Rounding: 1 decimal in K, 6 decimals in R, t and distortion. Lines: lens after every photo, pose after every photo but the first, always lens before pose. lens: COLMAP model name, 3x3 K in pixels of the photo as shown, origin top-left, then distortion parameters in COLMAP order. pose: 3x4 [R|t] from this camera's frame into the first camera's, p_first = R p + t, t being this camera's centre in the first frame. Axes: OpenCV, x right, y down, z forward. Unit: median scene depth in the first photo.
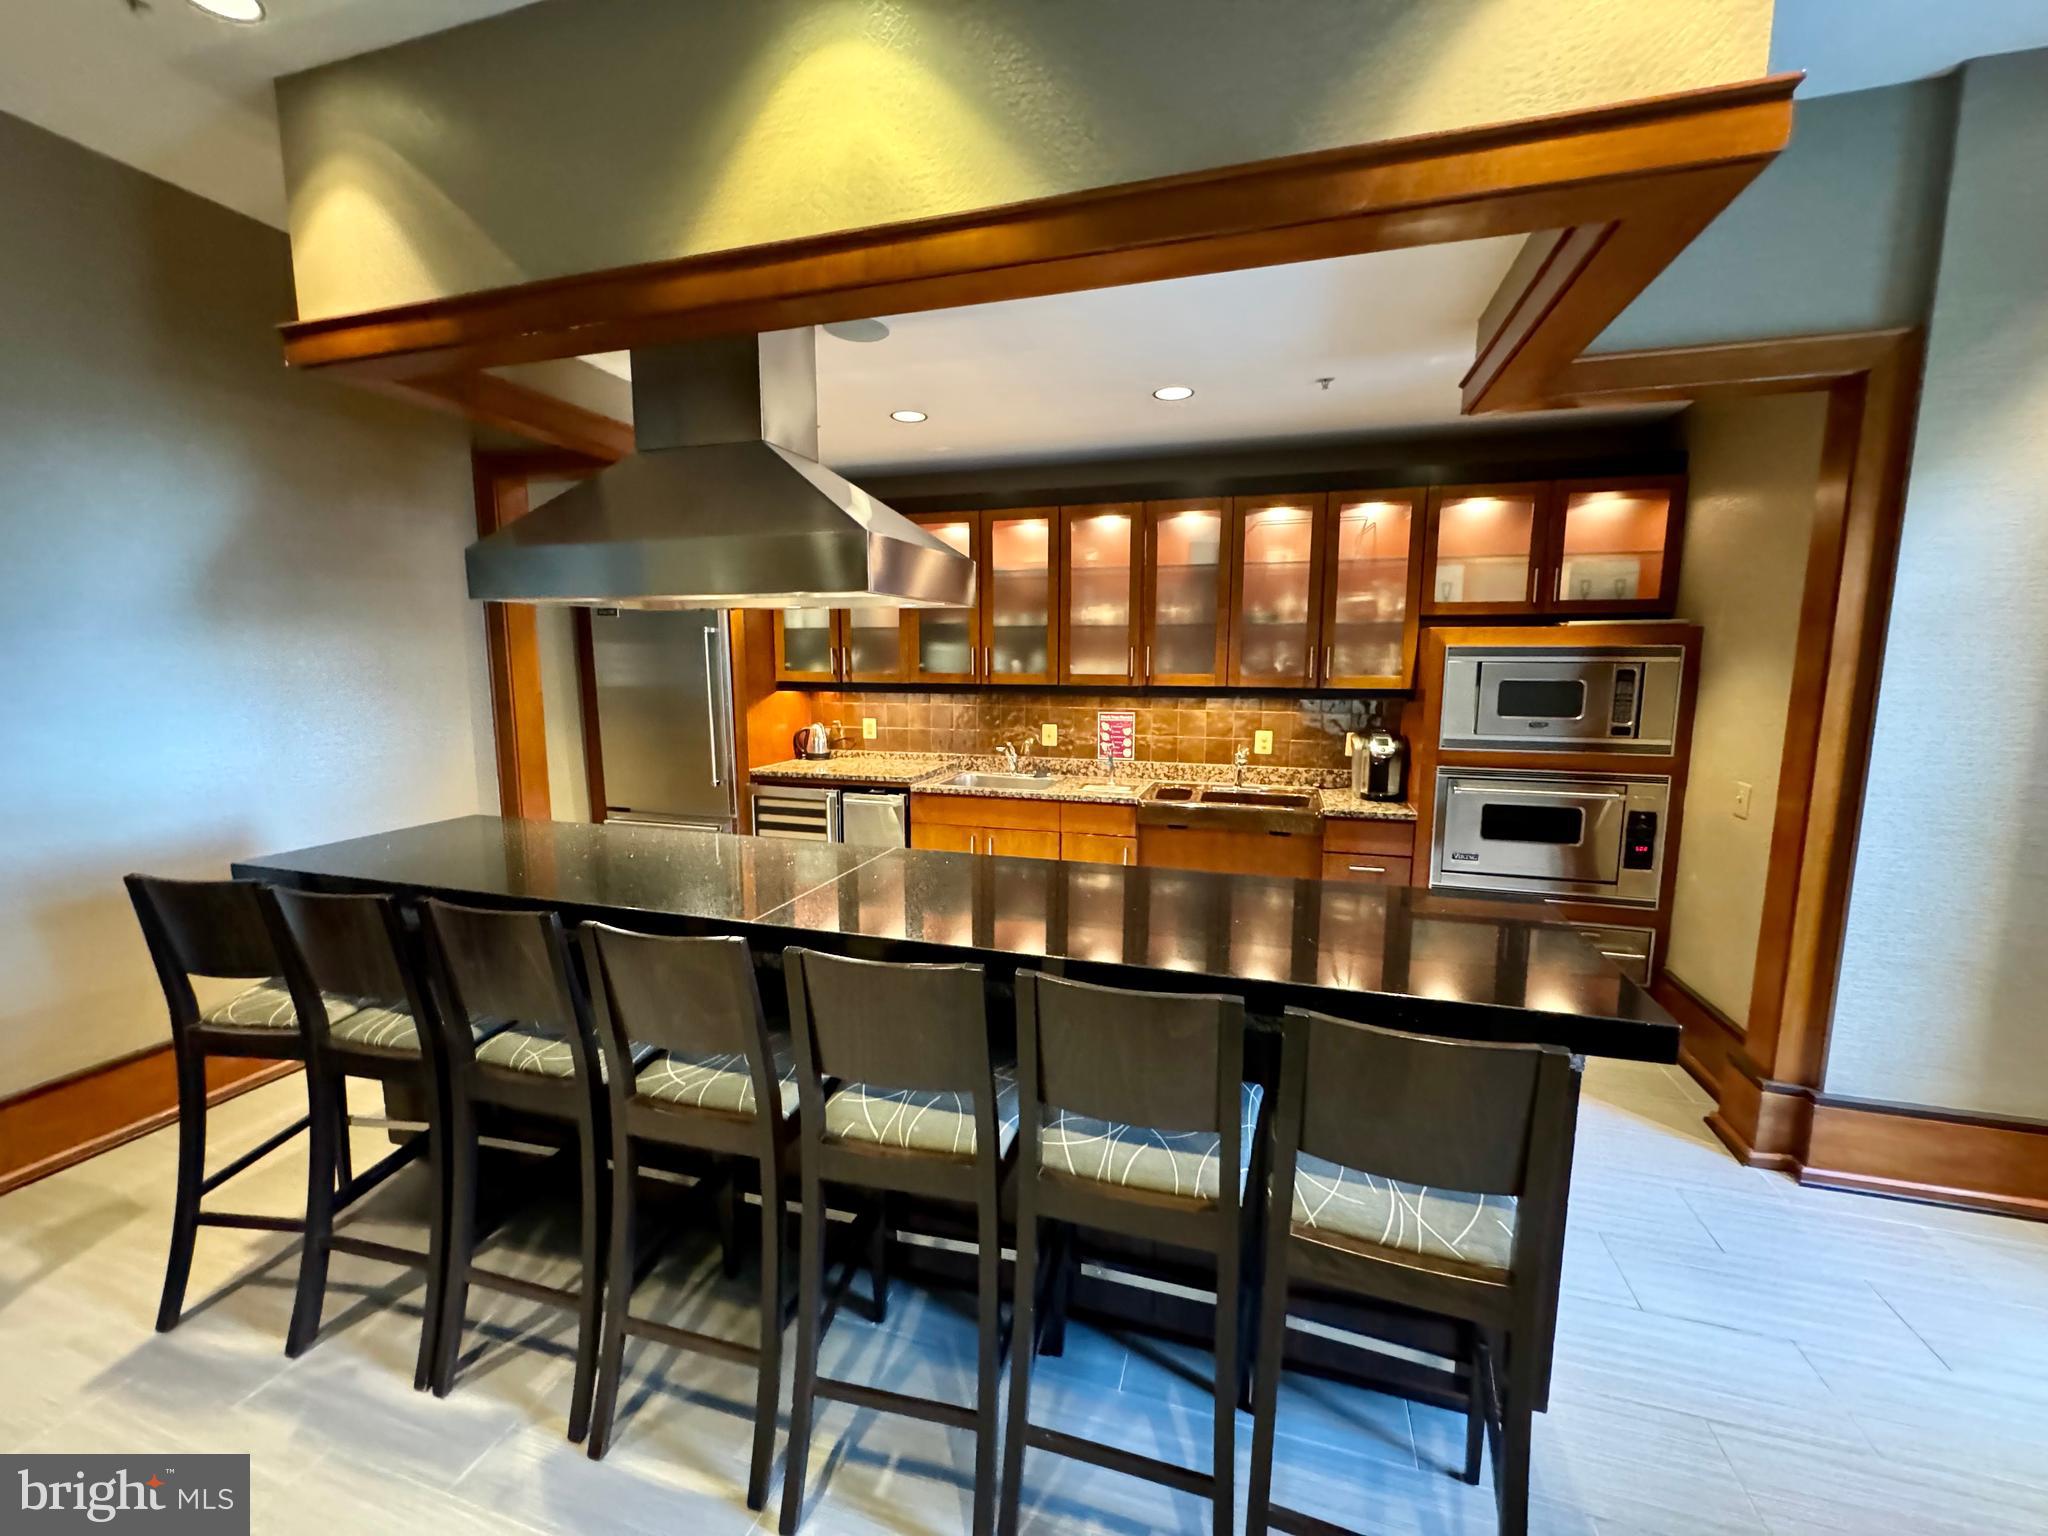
lens RADIAL K [[819.0, 0, 1018.1], [0, 819.0, 759.6], [0, 0, 1]] dist [0.000909, 0.000281]
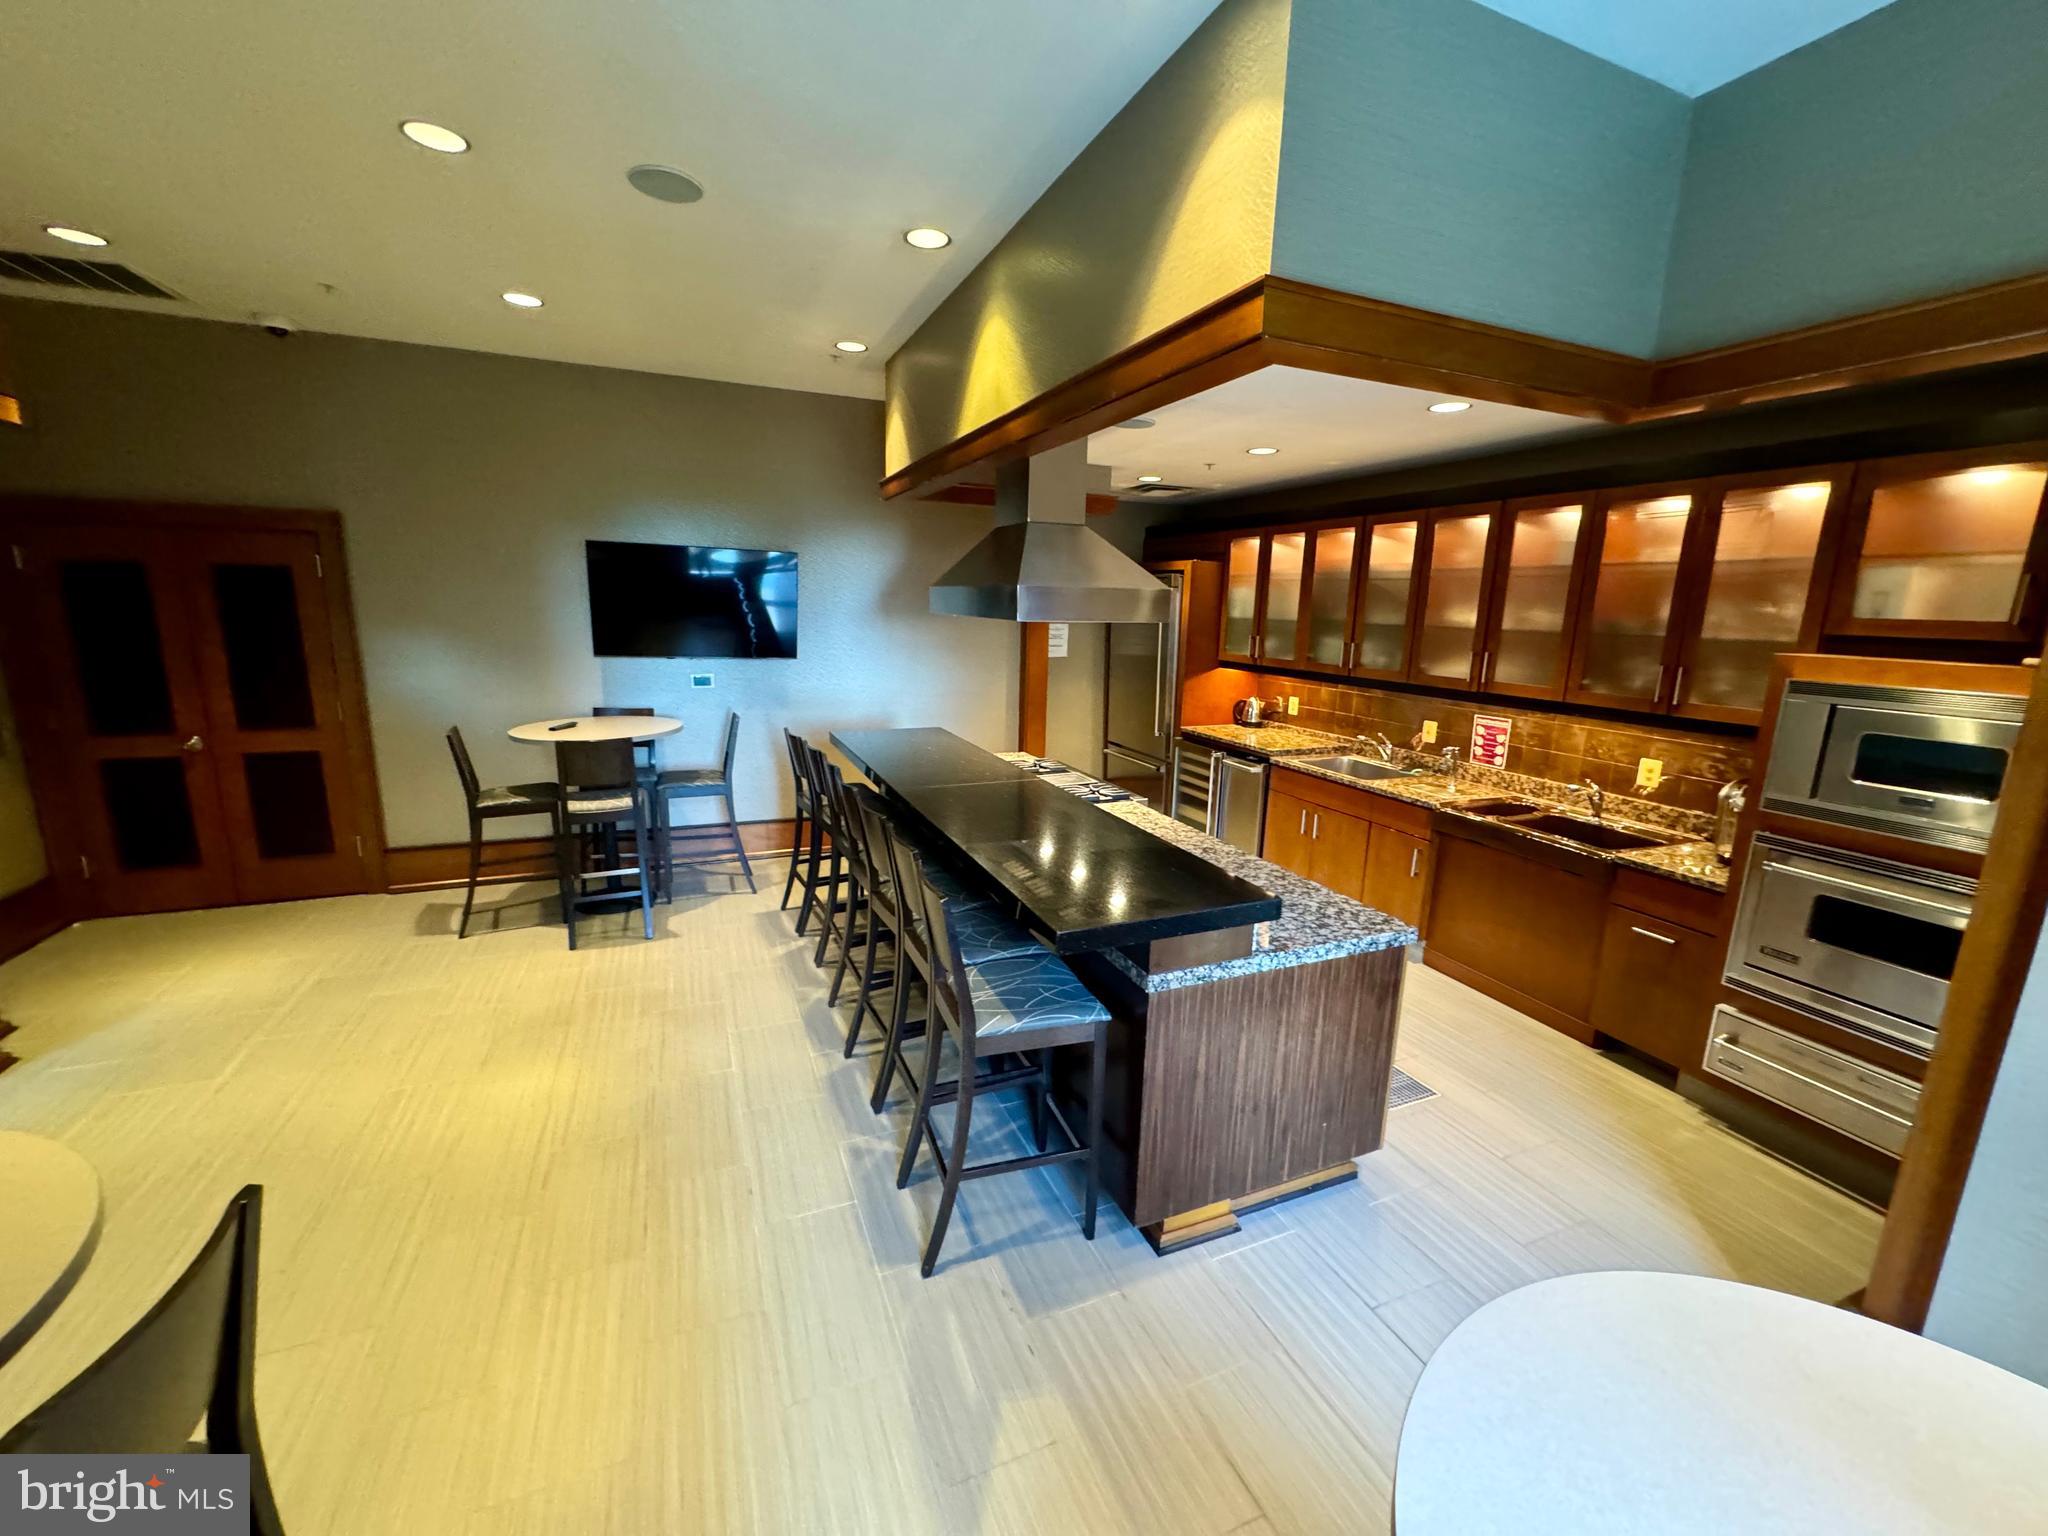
lens RADIAL K [[819.0, 0, 1030.3], [0, 819.0, 768.9], [0, 0, 1]] dist [0.000909, 0.000281]
pose [[0.648047, 0.166633, -0.743147, 0.525190], [-0.116918, 0.985971, 0.119125, -0.052277], [0.752572, 0.009689, 0.658439, -0.035168]]
